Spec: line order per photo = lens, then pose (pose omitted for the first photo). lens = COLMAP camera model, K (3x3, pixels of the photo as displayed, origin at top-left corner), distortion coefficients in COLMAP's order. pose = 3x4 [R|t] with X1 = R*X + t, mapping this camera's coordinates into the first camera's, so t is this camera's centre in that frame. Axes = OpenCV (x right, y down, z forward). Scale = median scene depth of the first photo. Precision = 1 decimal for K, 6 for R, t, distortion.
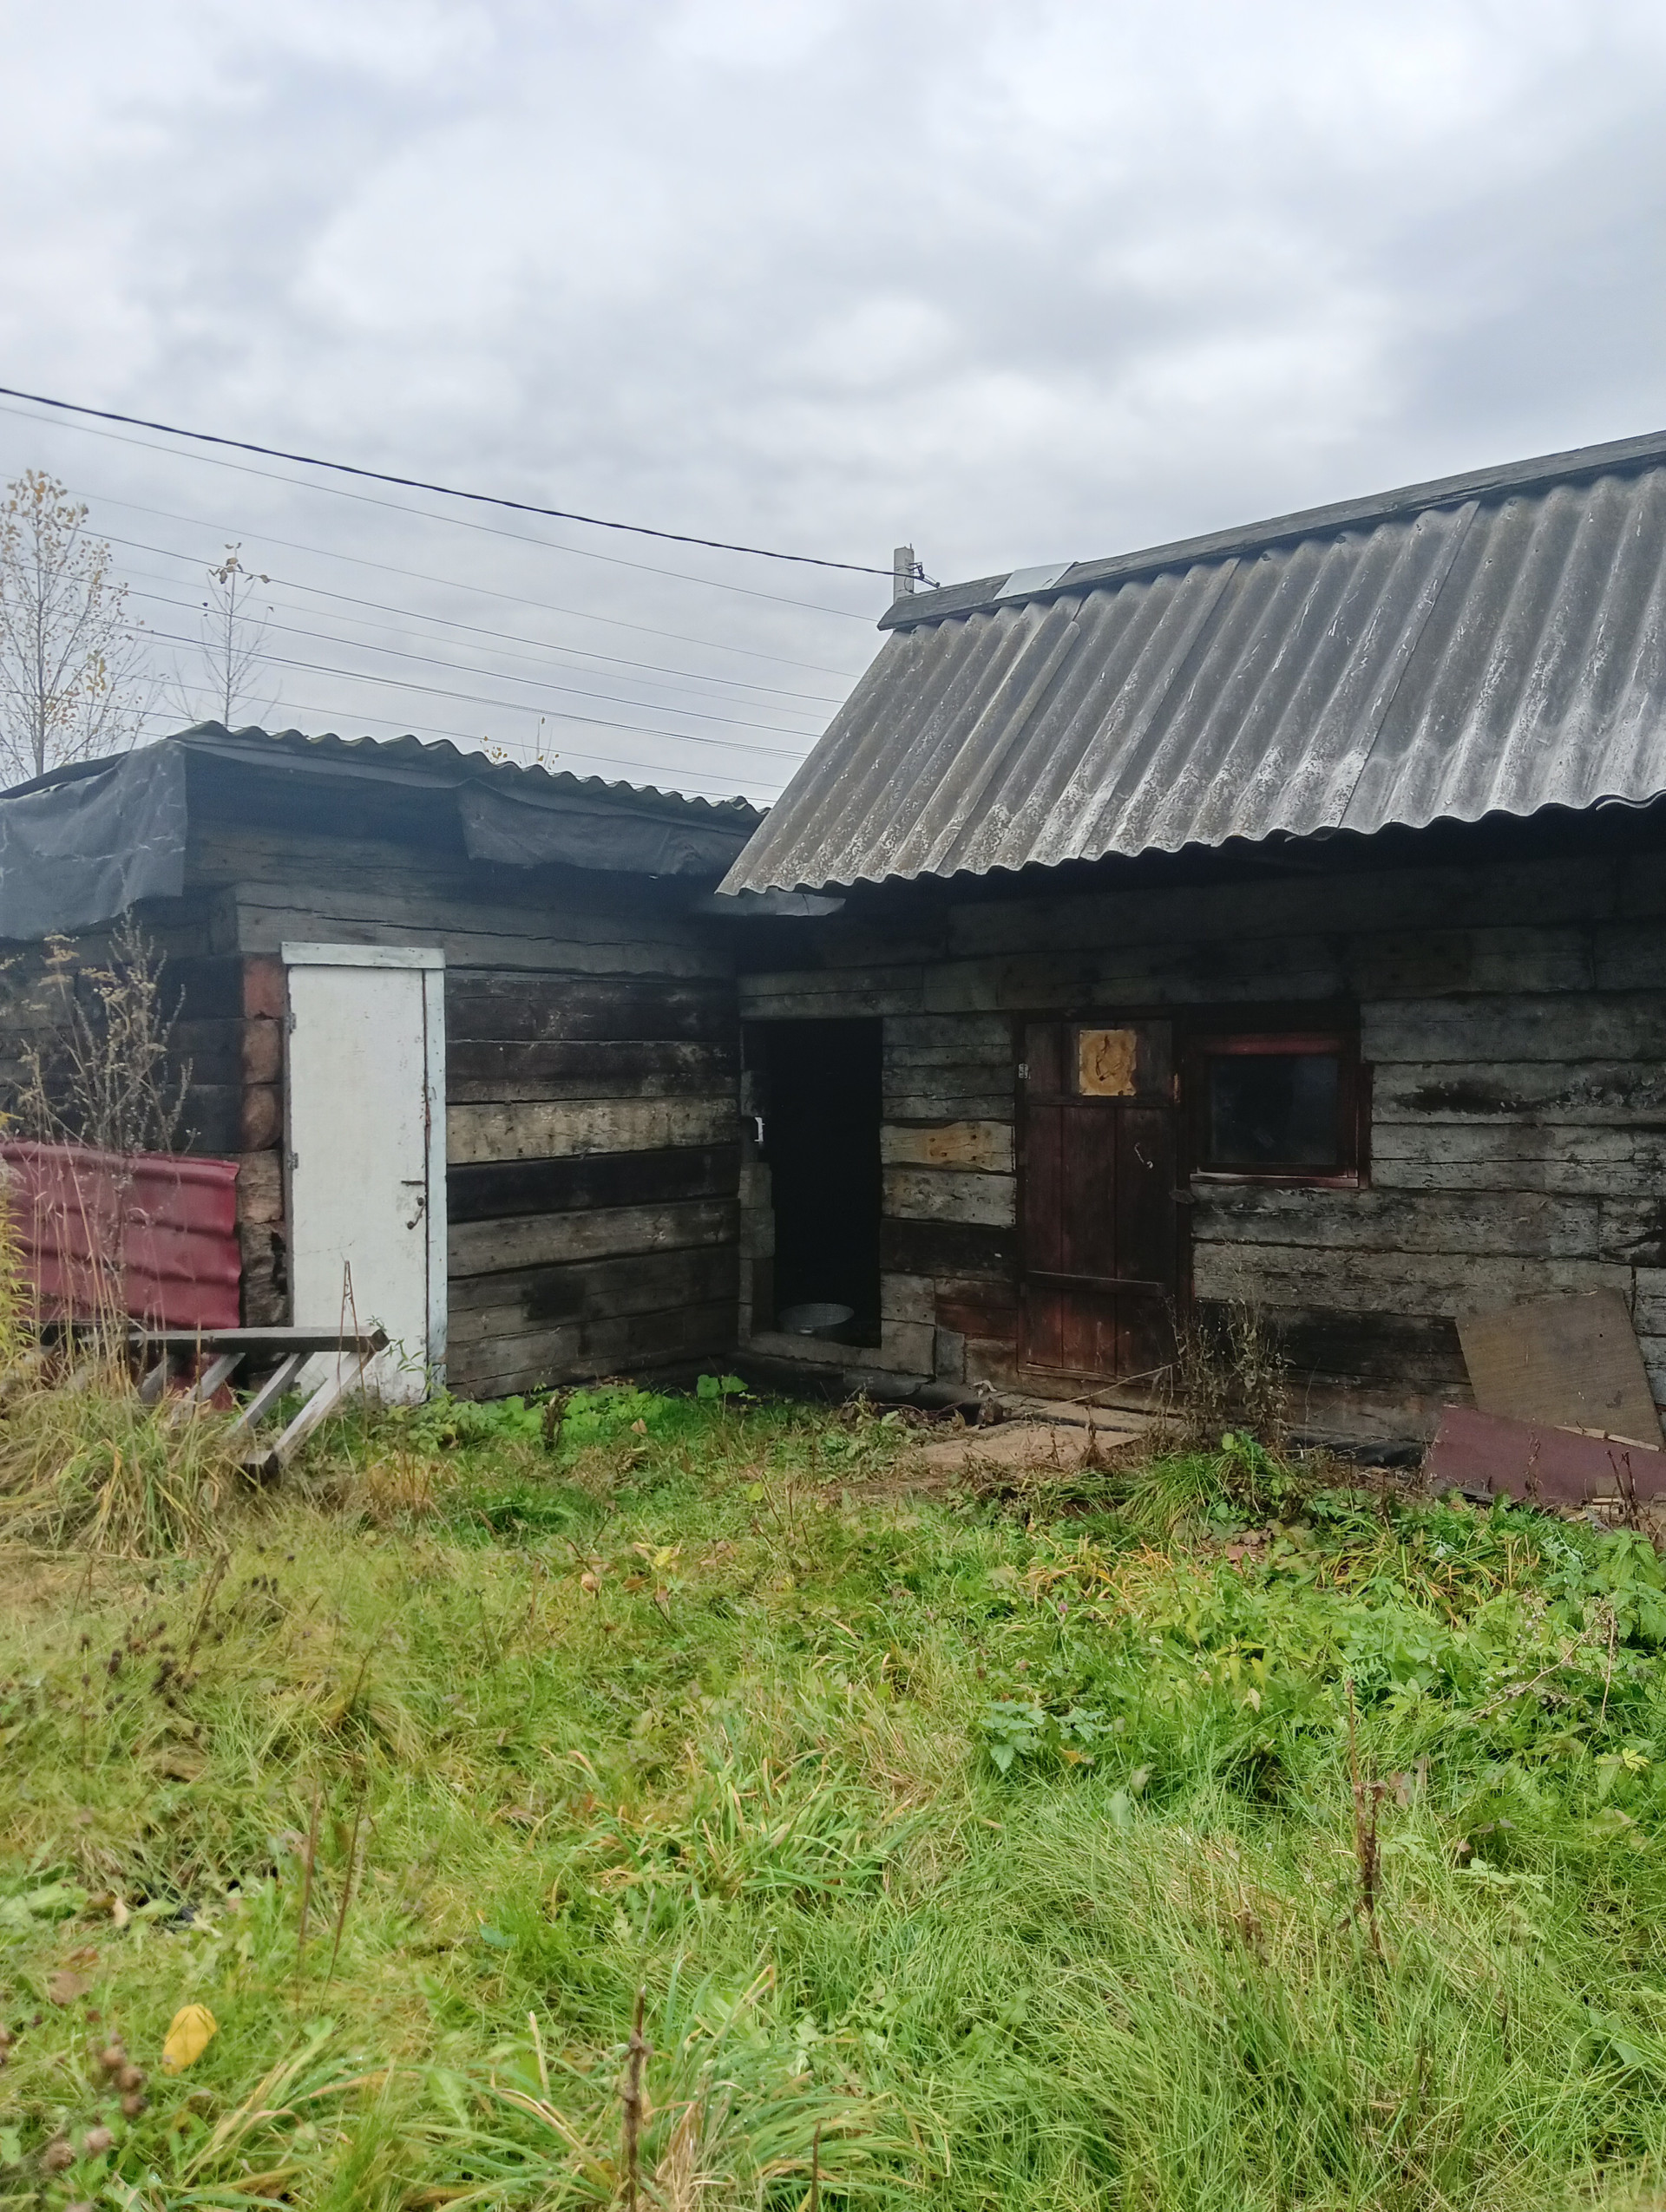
lens RADIAL K [[1733.4, 0, 834.1], [0, 1733.4, 1098.4], [0, 0, 1]] dist [0.124947, -0.286599]
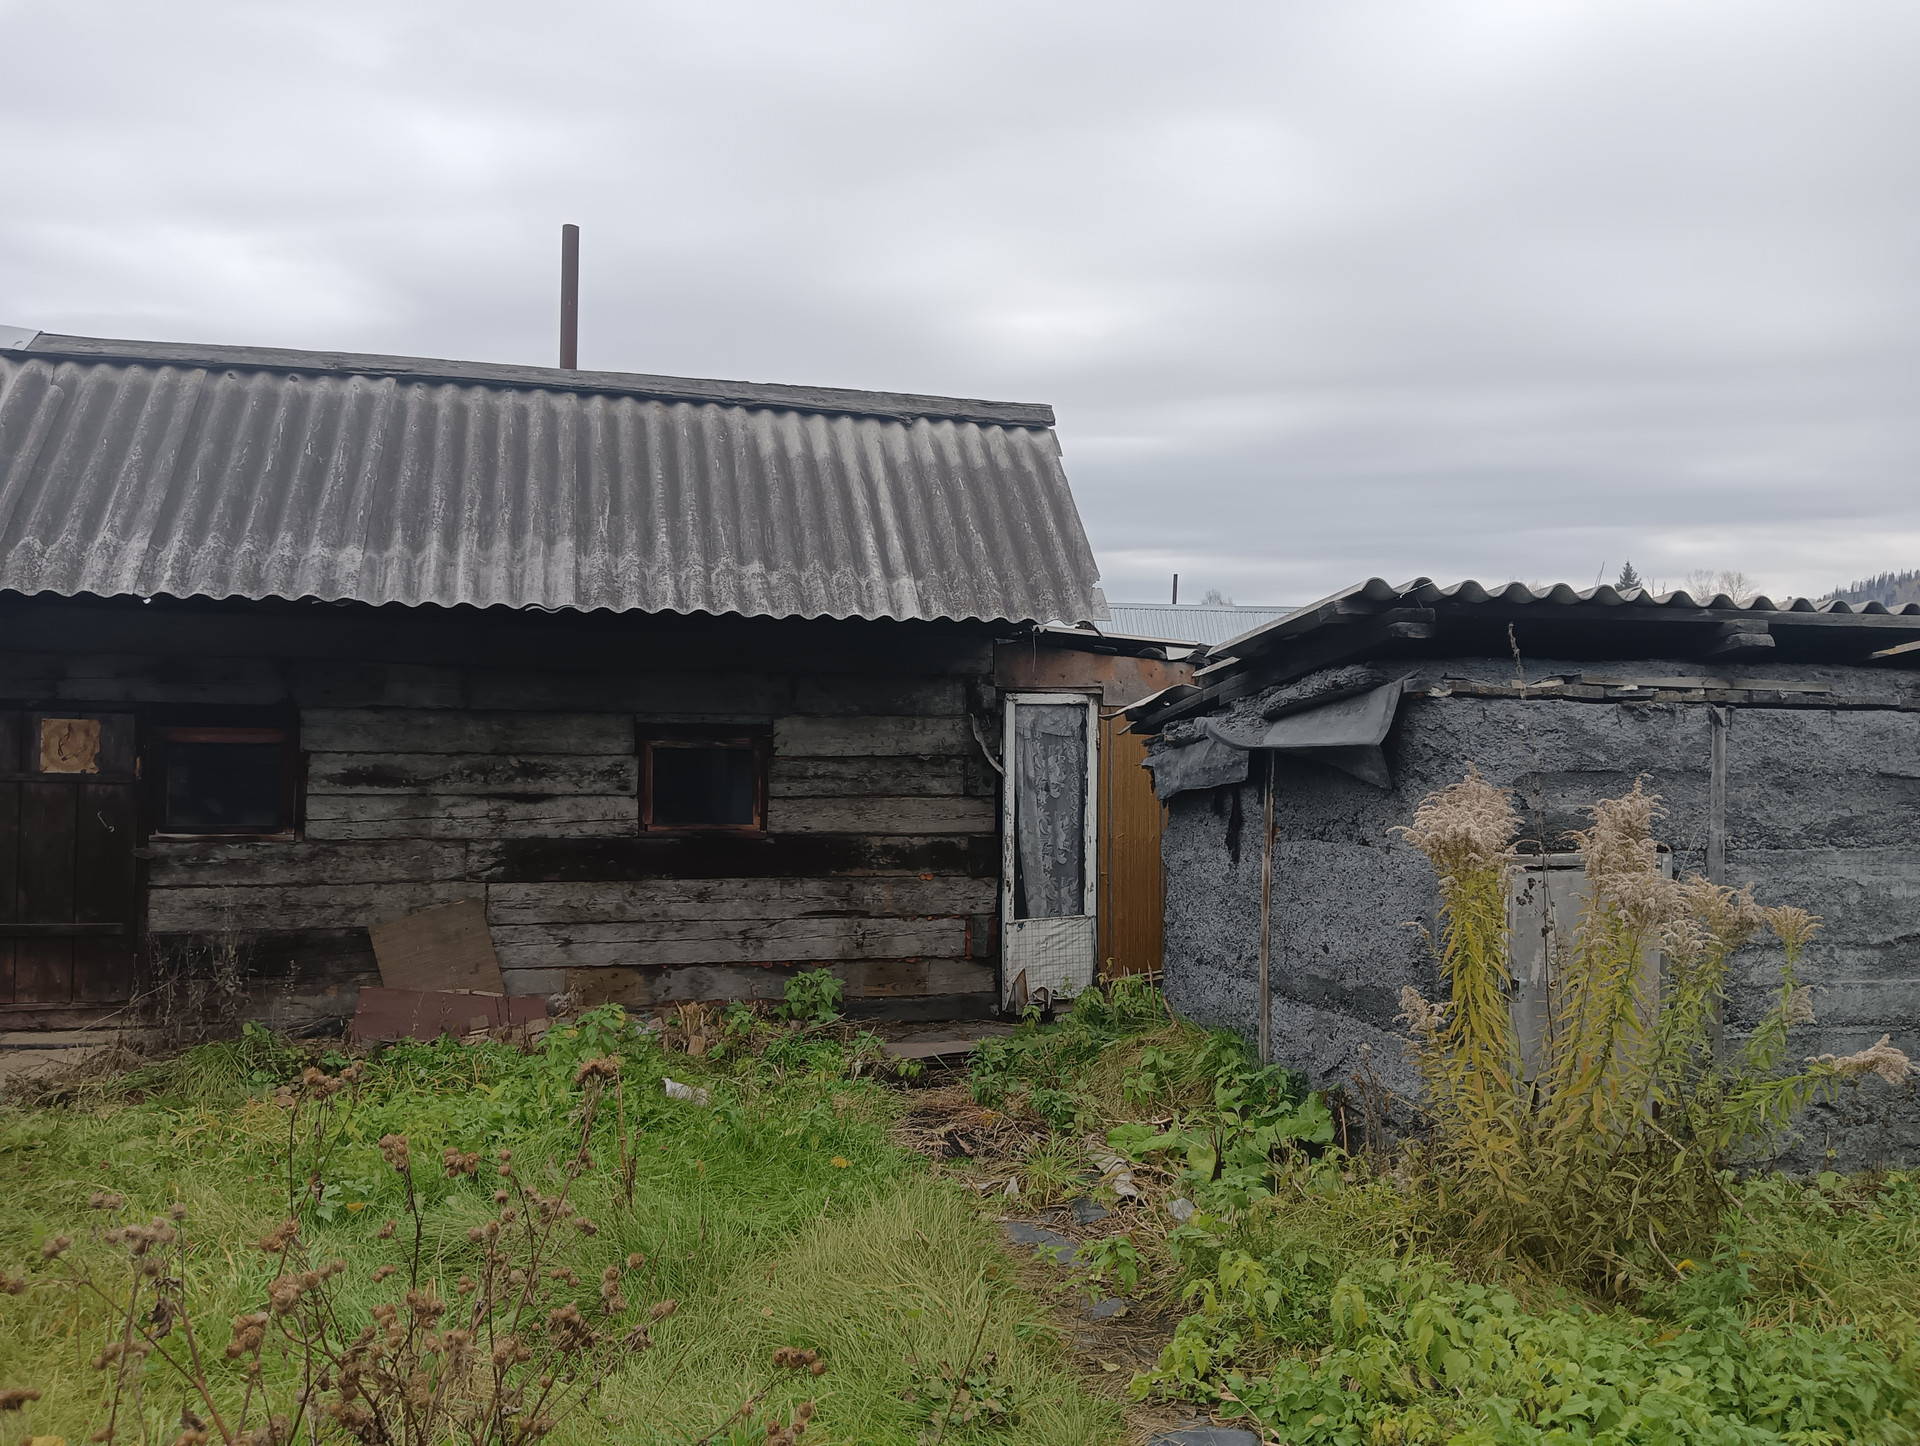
lens RADIAL K [[1504.4, 0, 960.0], [0, 1504.4, 723.0], [0, 0, 1]] dist [0.124947, -0.286599]
pose [[0.588420, 0.021834, 0.808261, -0.350154], [-0.009646, 0.999754, -0.019985, -0.022261], [-0.808498, 0.003963, 0.588486, -0.136229]]
